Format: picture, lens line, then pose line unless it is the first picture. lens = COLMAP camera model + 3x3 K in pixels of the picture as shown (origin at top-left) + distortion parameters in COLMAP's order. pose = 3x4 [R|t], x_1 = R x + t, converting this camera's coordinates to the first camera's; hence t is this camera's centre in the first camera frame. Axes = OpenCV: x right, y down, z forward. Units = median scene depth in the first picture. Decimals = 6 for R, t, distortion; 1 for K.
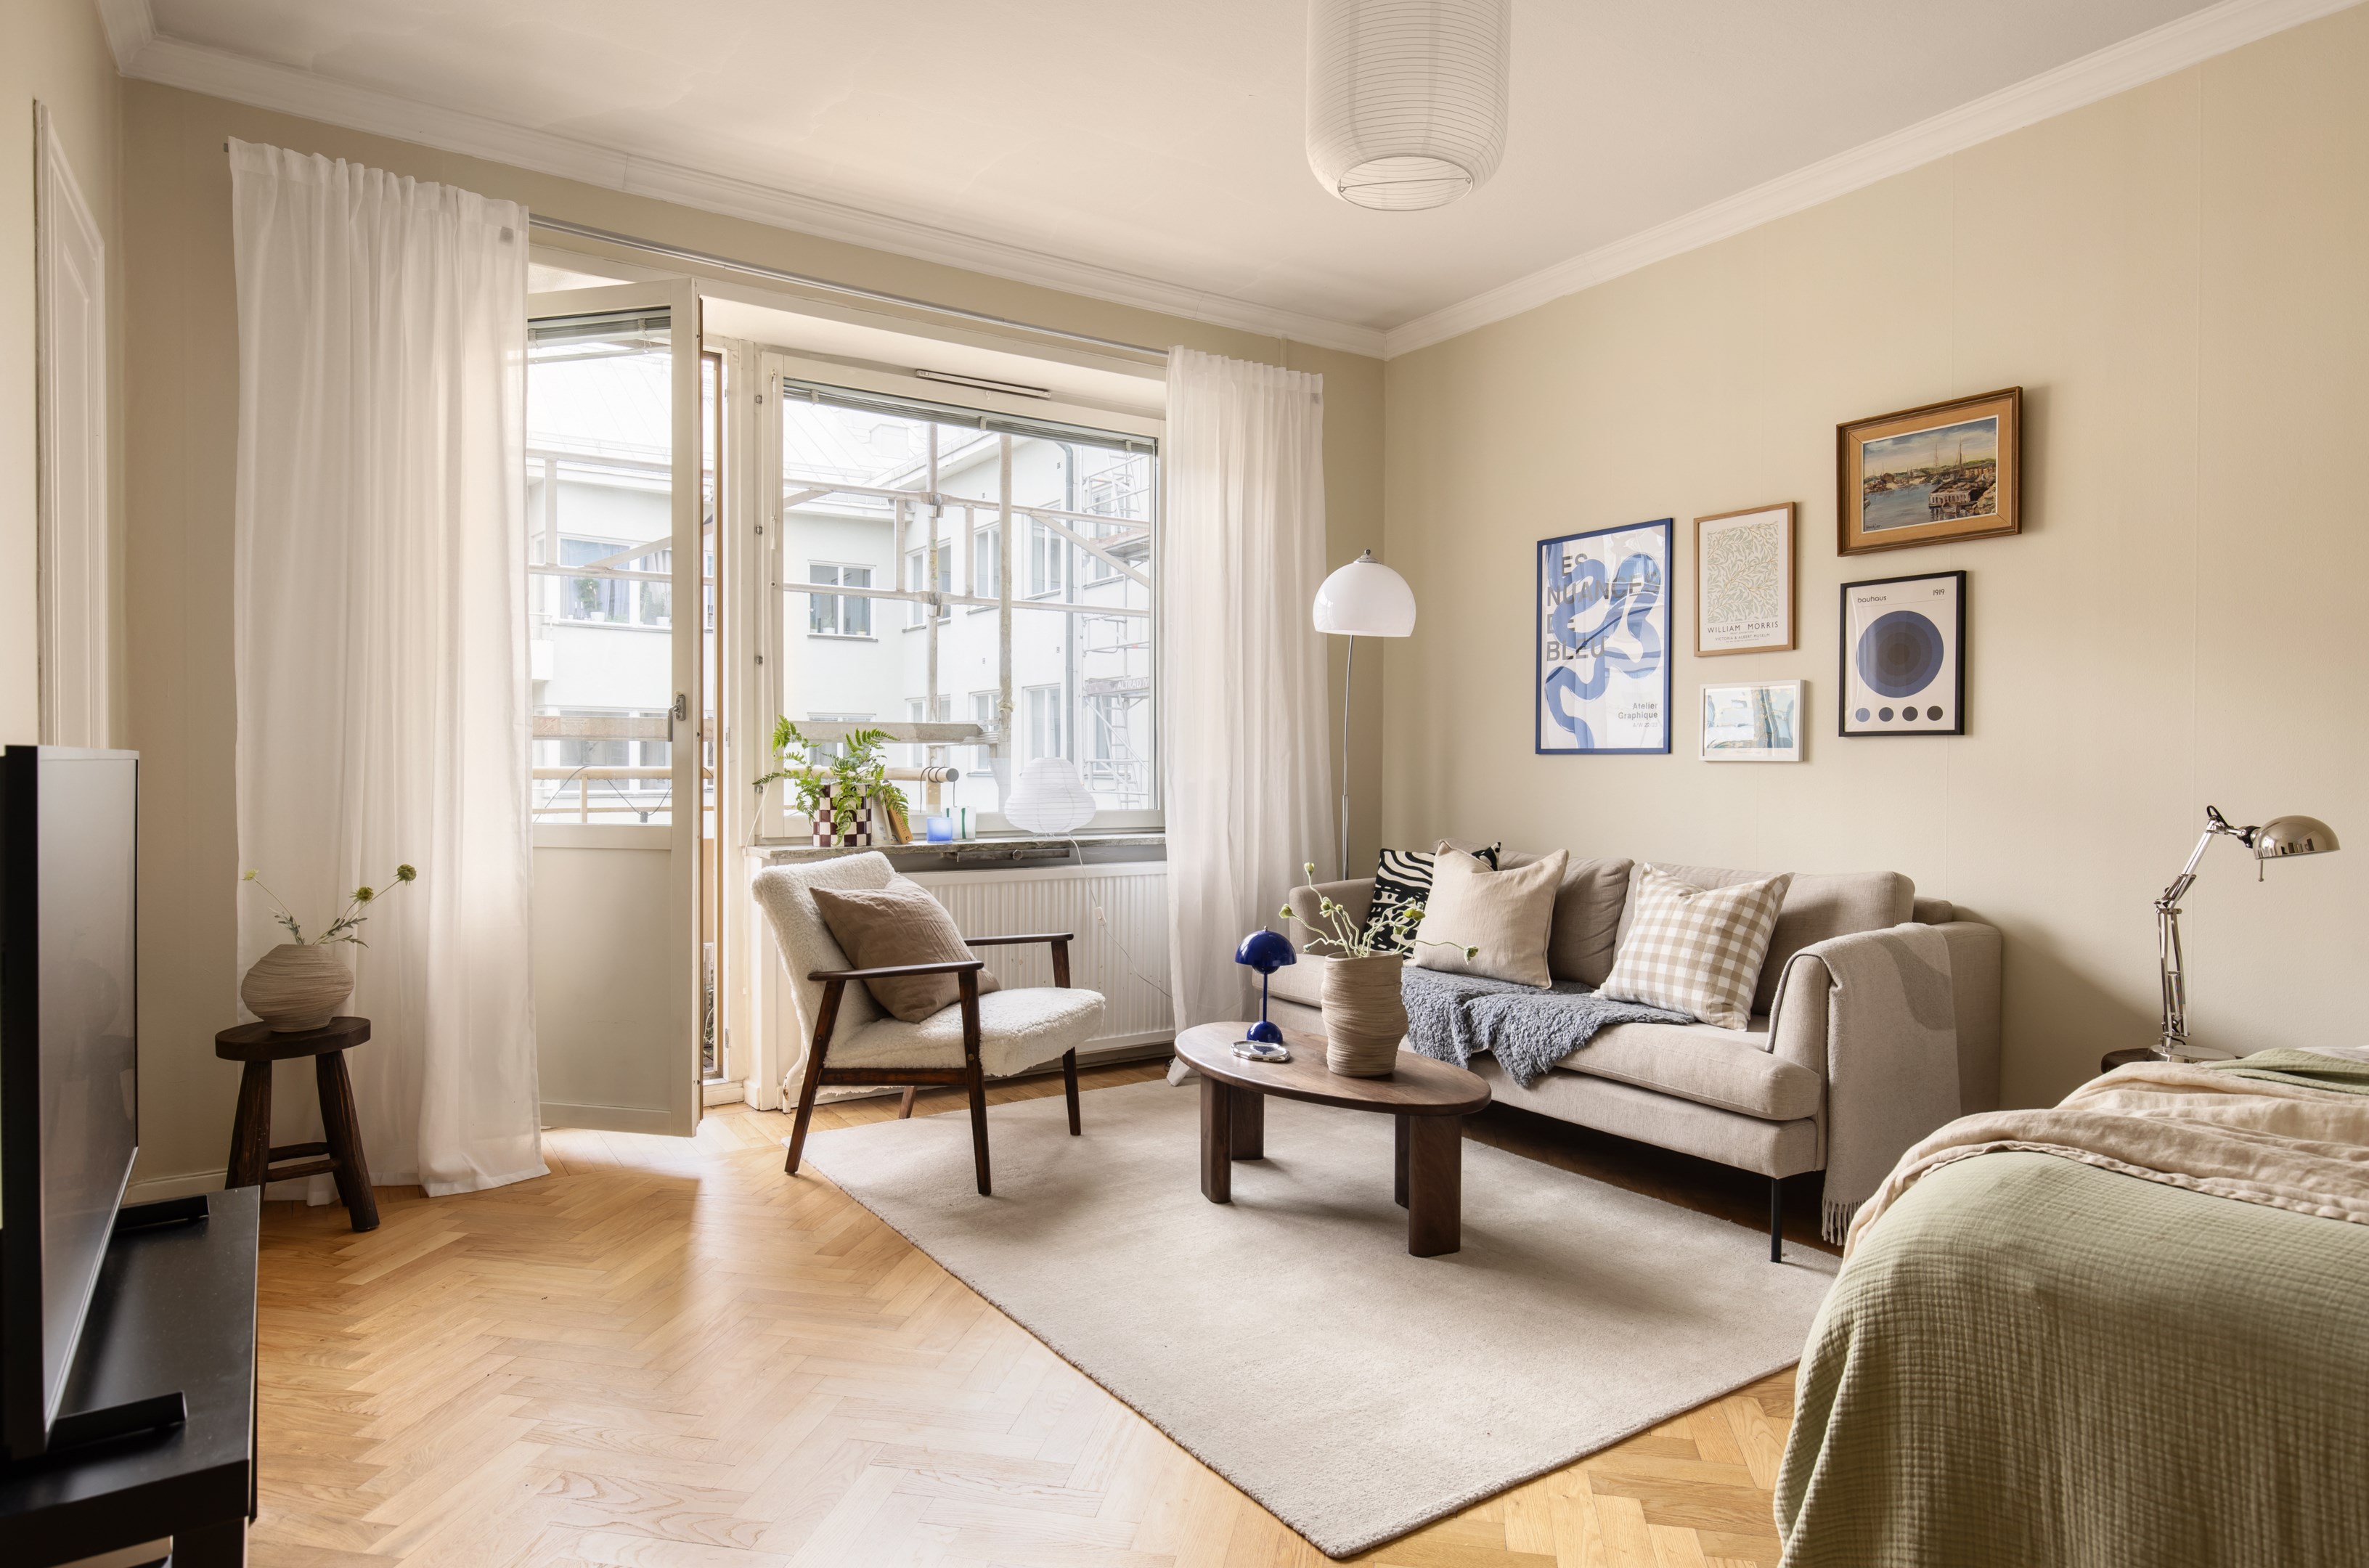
lens RADIAL K [[1340.2, 0, 1188.2], [0, 1340.2, 775.1], [0, 0, 1]] dist [0.006259, -0.001971]
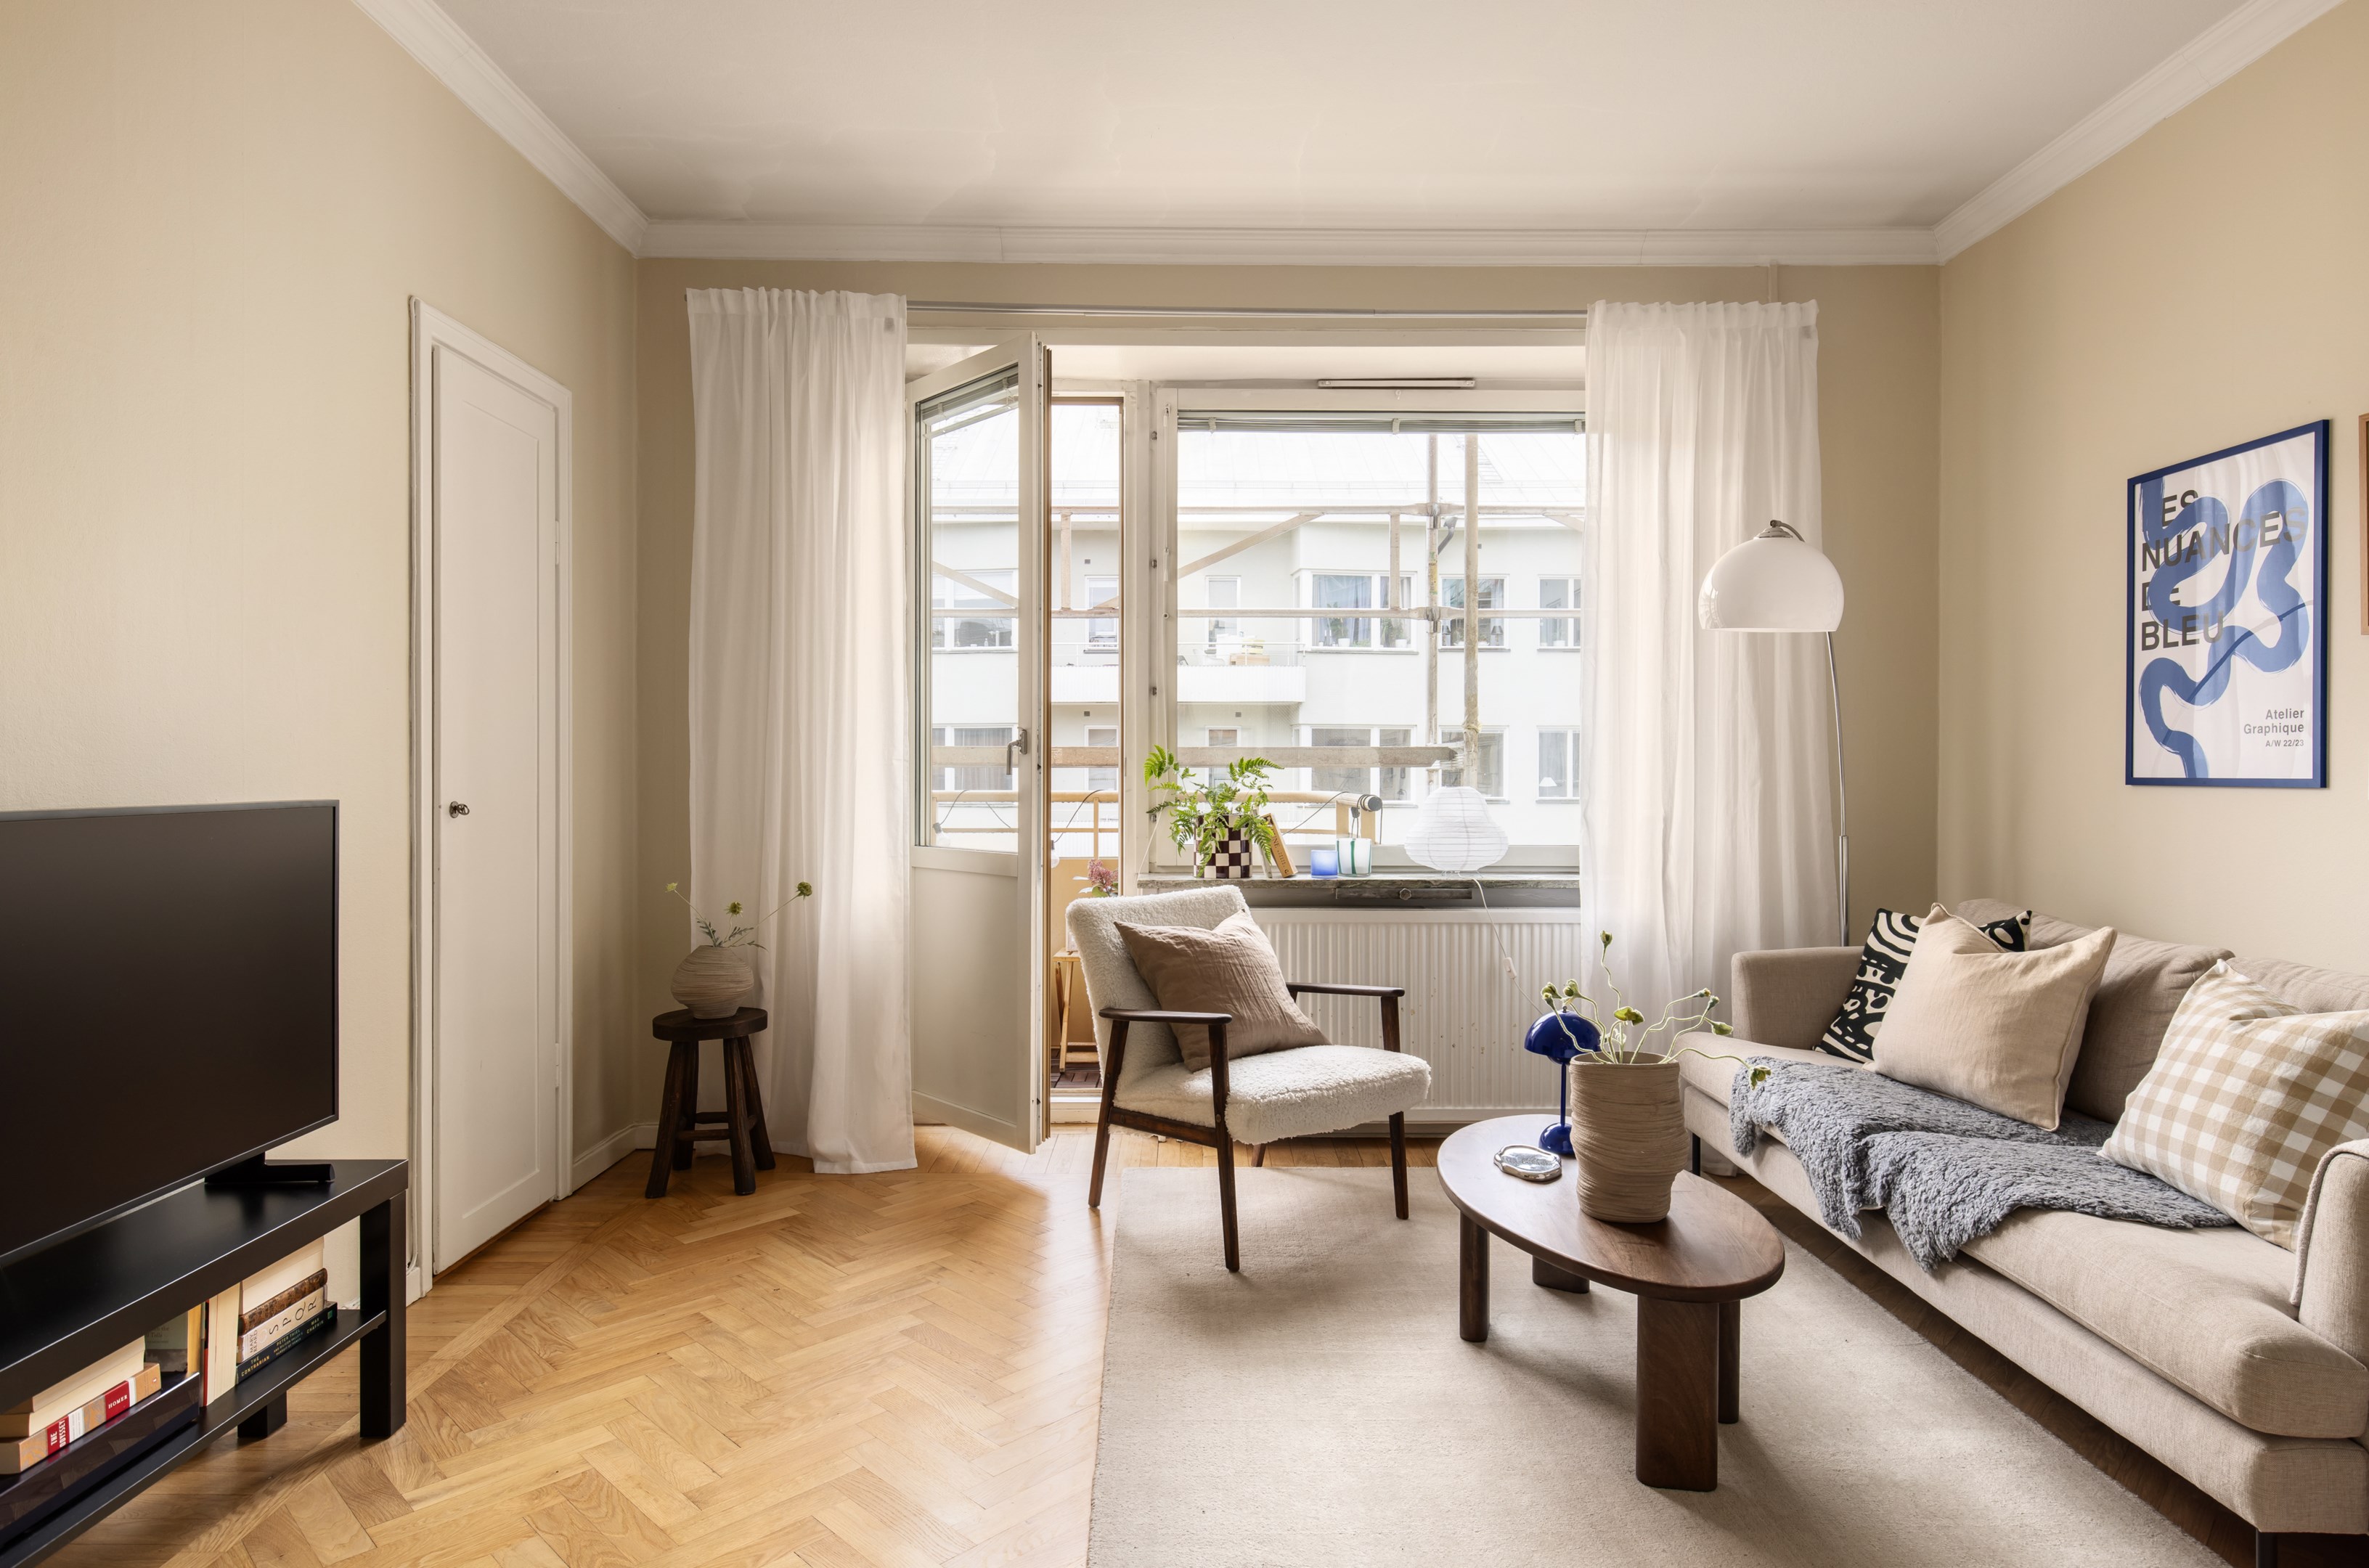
lens RADIAL K [[1314.6, 0, 1189.4], [0, 1314.6, 773.0], [0, 0, 1]] dist [0.003132, -0.001711]
pose [[0.837911, -0.000453, -0.545807, 0.289219], [-0.004339, 0.999963, -0.007491, -0.018856], [0.545789, 0.008645, 0.837878, 0.208834]]
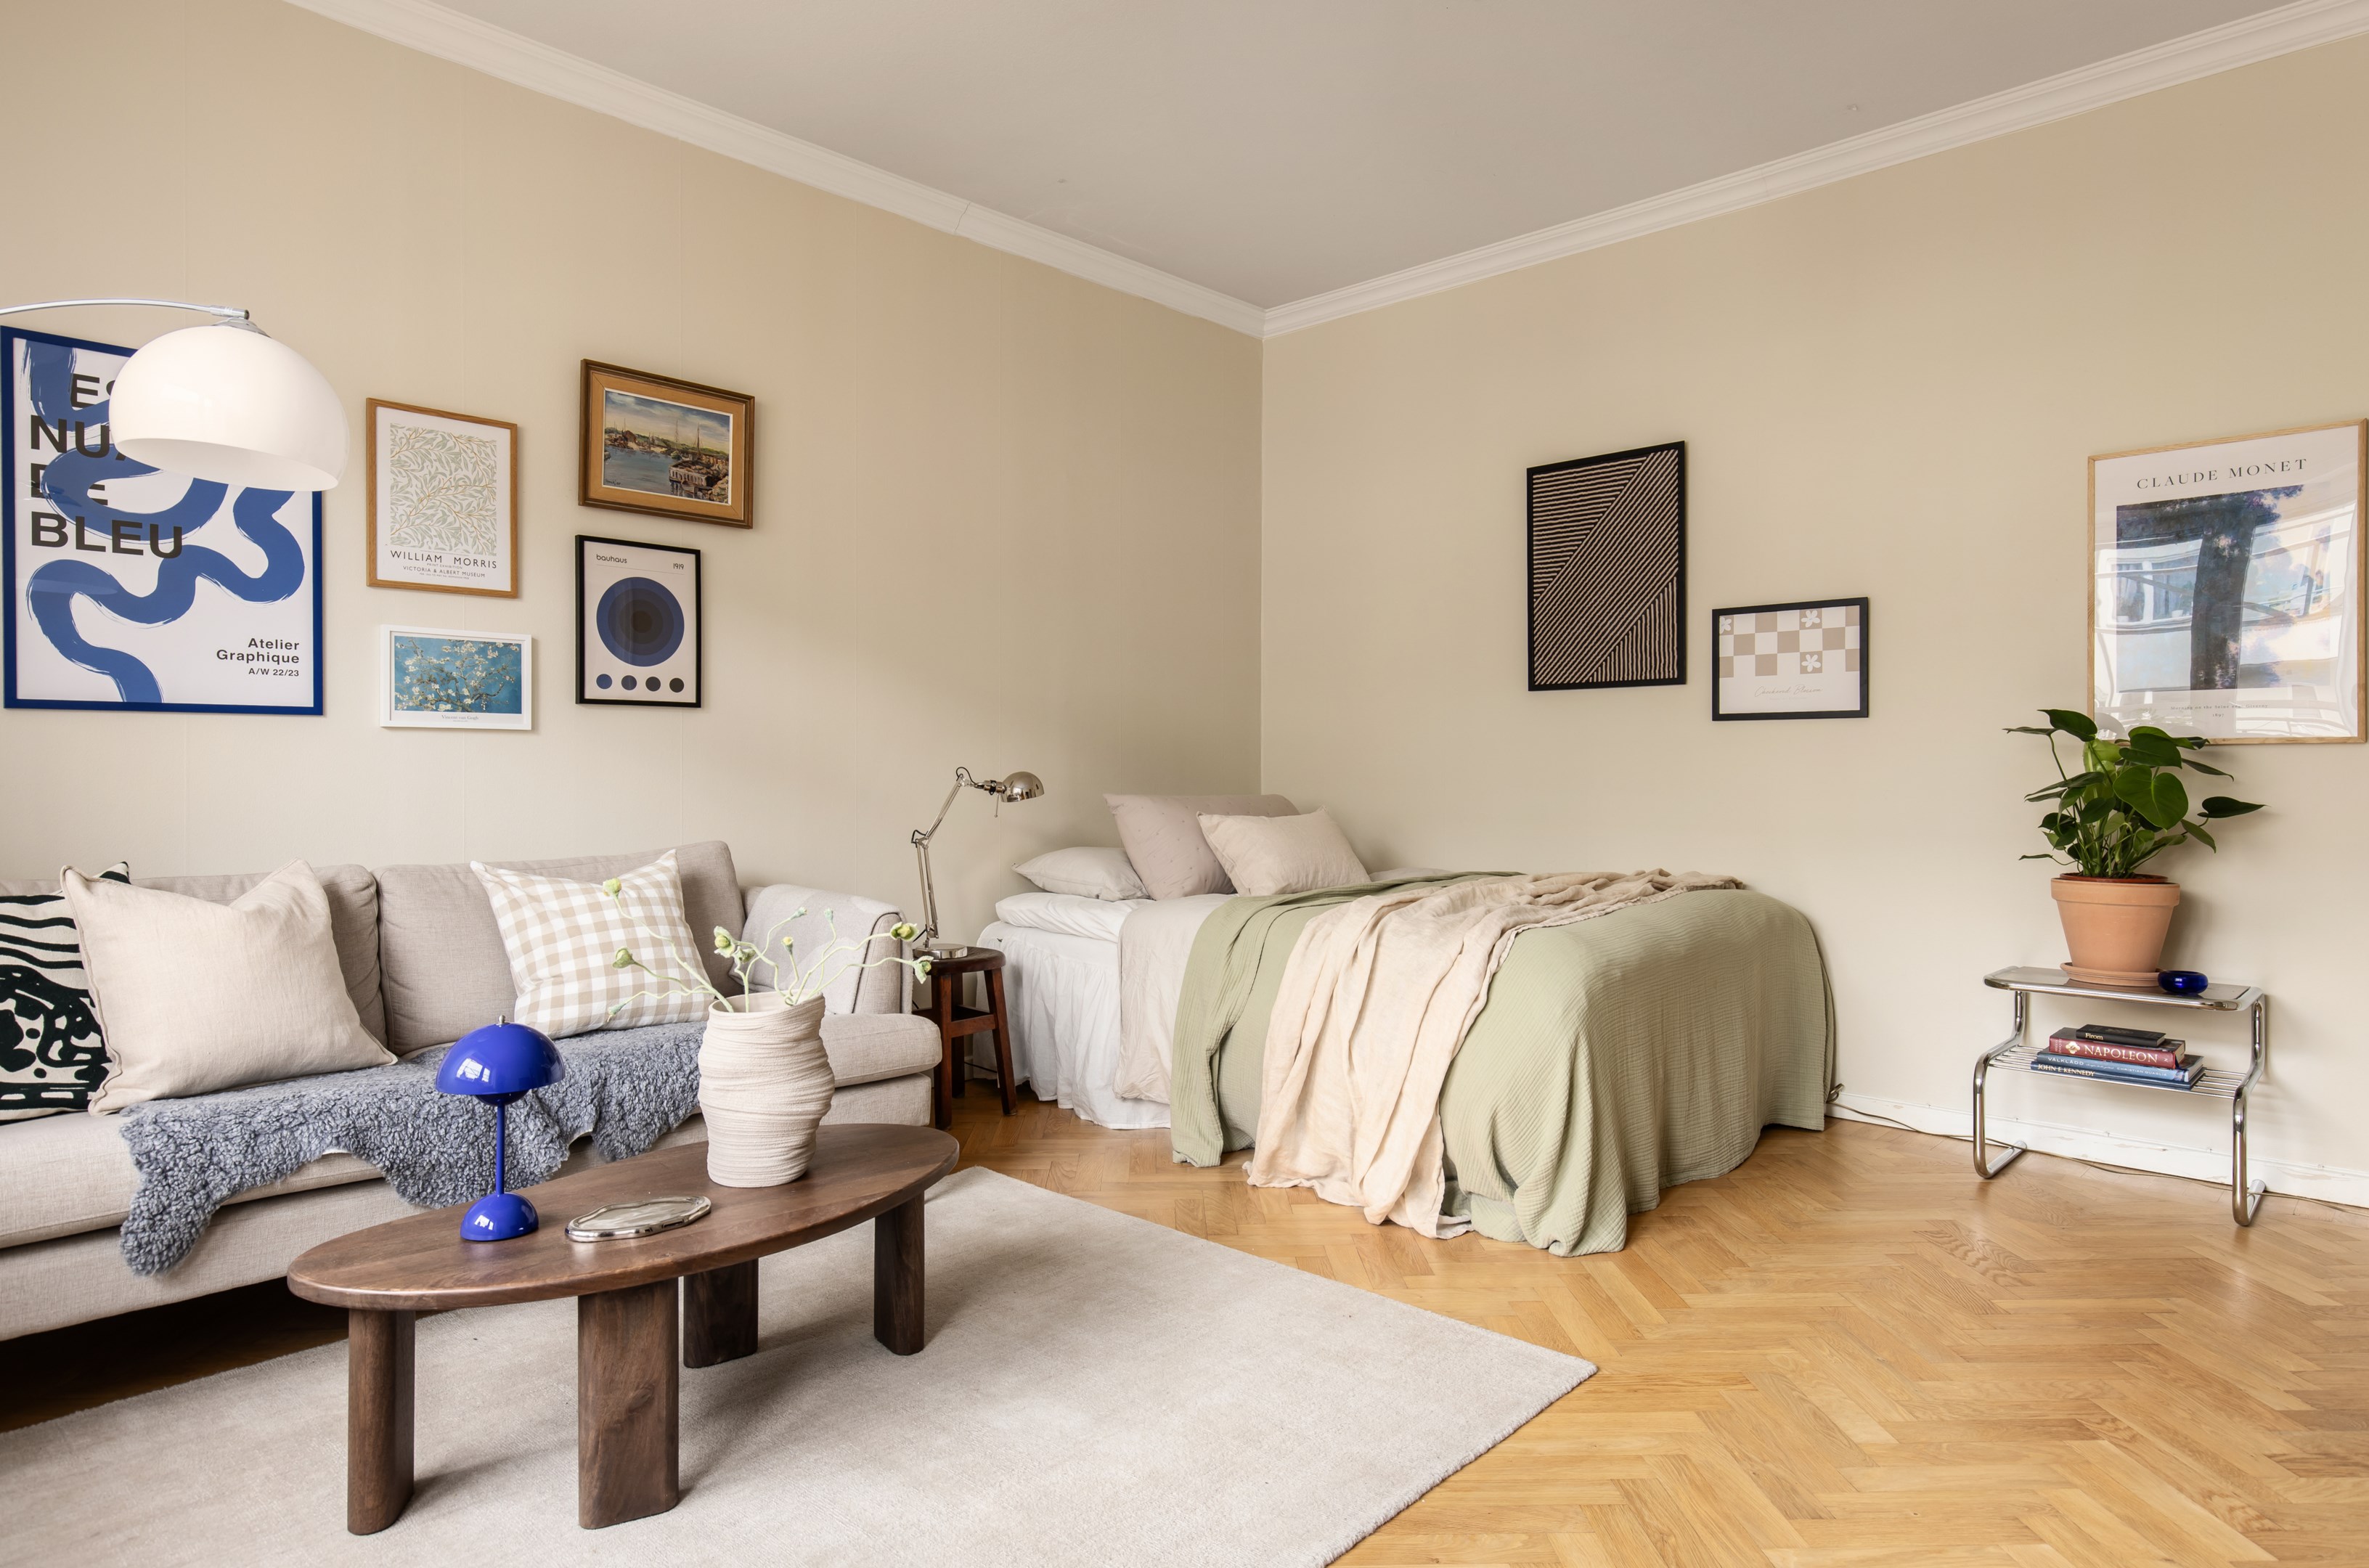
lens RADIAL K [[1340.2, 0, 1188.2], [0, 1340.2, 775.1], [0, 0, 1]] dist [0.006259, -0.001971]
pose [[-0.212578, -0.009398, 0.977099, -0.505249], [0.008970, 0.999893, 0.011568, 0.013297], [-0.977103, 0.011223, -0.212471, 0.820294]]
